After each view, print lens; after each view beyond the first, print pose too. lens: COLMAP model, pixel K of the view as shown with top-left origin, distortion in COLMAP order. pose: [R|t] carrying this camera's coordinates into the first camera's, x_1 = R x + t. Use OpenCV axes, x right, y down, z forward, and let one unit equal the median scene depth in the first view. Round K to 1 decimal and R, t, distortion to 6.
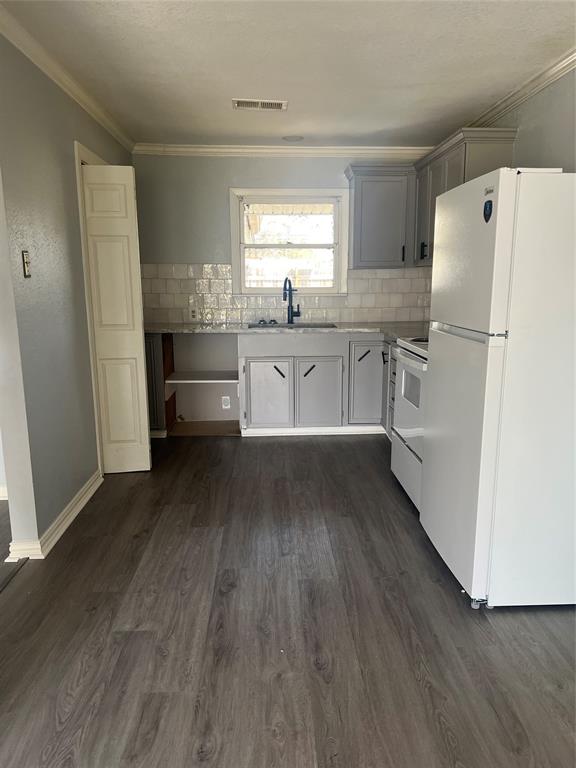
lens RADIAL K [[576.3, 0, 310.2], [0, 576.3, 390.3], [0, 0, 1]] dist [0.030569, -0.027944]
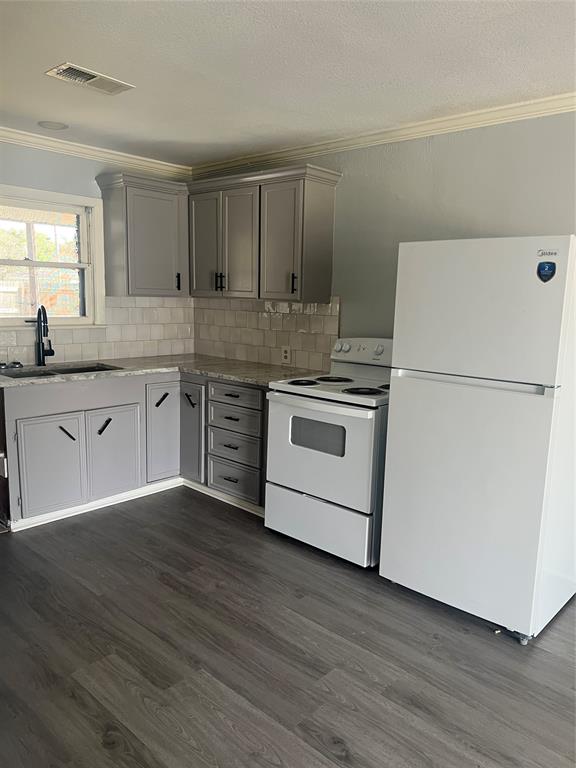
lens RADIAL K [[576.3, 0, 291.3], [0, 576.3, 385.9], [0, 0, 1]] dist [0.030569, -0.027944]
pose [[0.721418, -0.085443, 0.687209, -0.352298], [0.103312, 0.994533, 0.015199, -0.073968], [-0.684751, 0.060032, 0.726301, 0.251666]]
